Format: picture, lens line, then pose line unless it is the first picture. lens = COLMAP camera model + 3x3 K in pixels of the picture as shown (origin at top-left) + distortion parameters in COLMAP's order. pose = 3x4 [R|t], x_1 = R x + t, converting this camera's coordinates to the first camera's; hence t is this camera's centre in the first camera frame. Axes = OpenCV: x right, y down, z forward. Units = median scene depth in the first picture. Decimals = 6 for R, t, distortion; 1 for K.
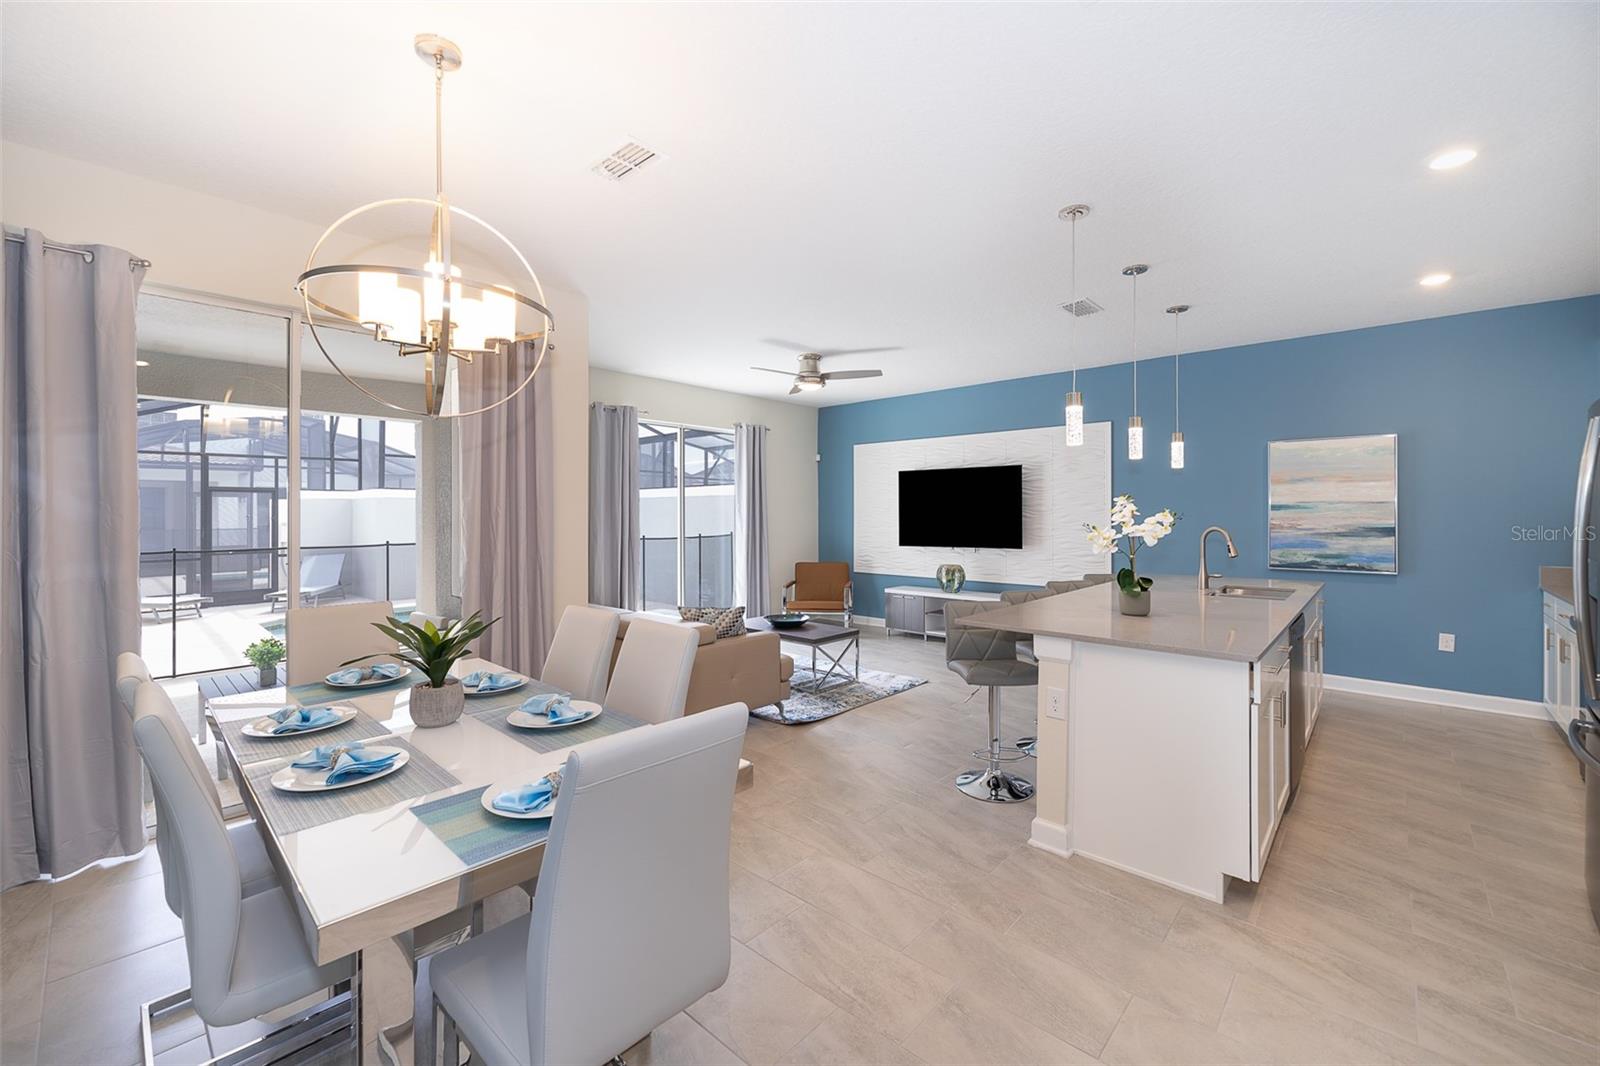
lens RADIAL K [[655.0, 0, 813.3], [0, 655.0, 507.1], [0, 0, 1]] dist [-0.001309, -0.000172]
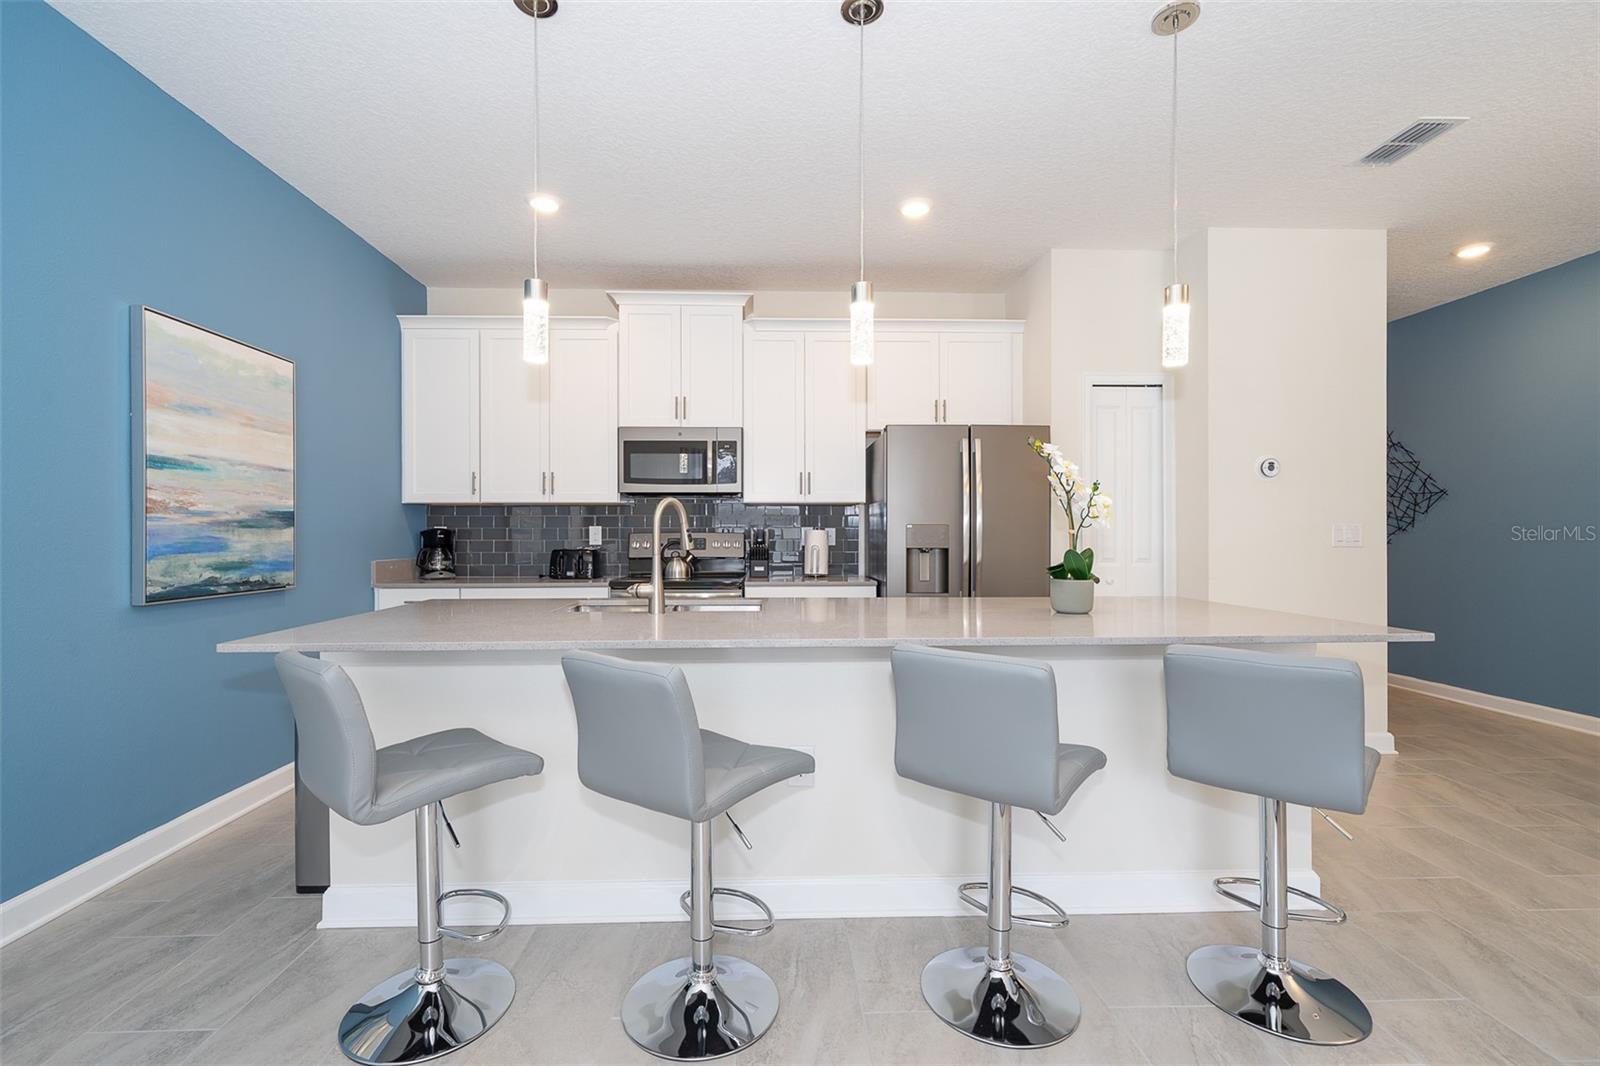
lens RADIAL K [[686.7, 0, 779.4], [0, 686.7, 533.8], [0, 0, 1]] dist [-0.002326, -0.000043]
pose [[-0.684975, 0.003555, 0.728558, 0.099487], [-0.002466, 0.999971, -0.007199, 0.052634], [-0.728563, -0.006728, -0.684946, 1.063301]]
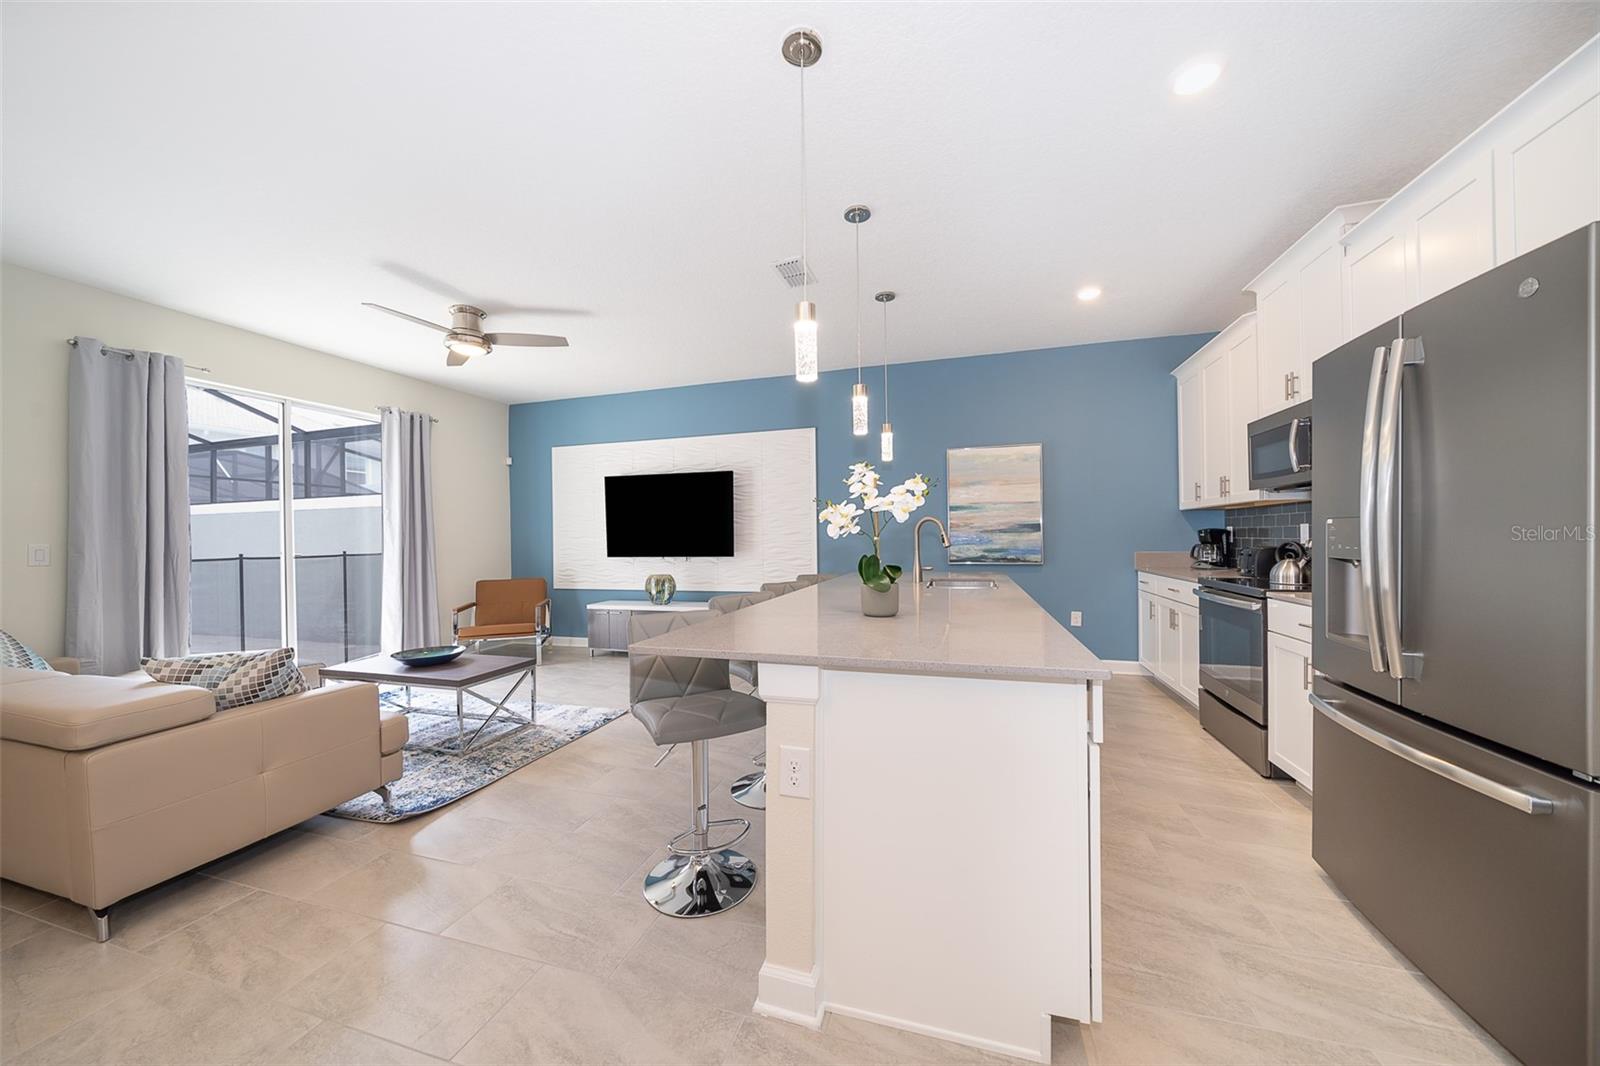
lens RADIAL K [[546.2, 0, 803.9], [0, 546.2, 536.5], [0, 0, 1]] dist [-0.001403, -0.000167]
pose [[0.904554, -0.011097, 0.426216, 0.087704], [0.009428, 0.999937, 0.006025, 0.042383], [-0.426256, -0.001431, 0.904602, 0.286585]]
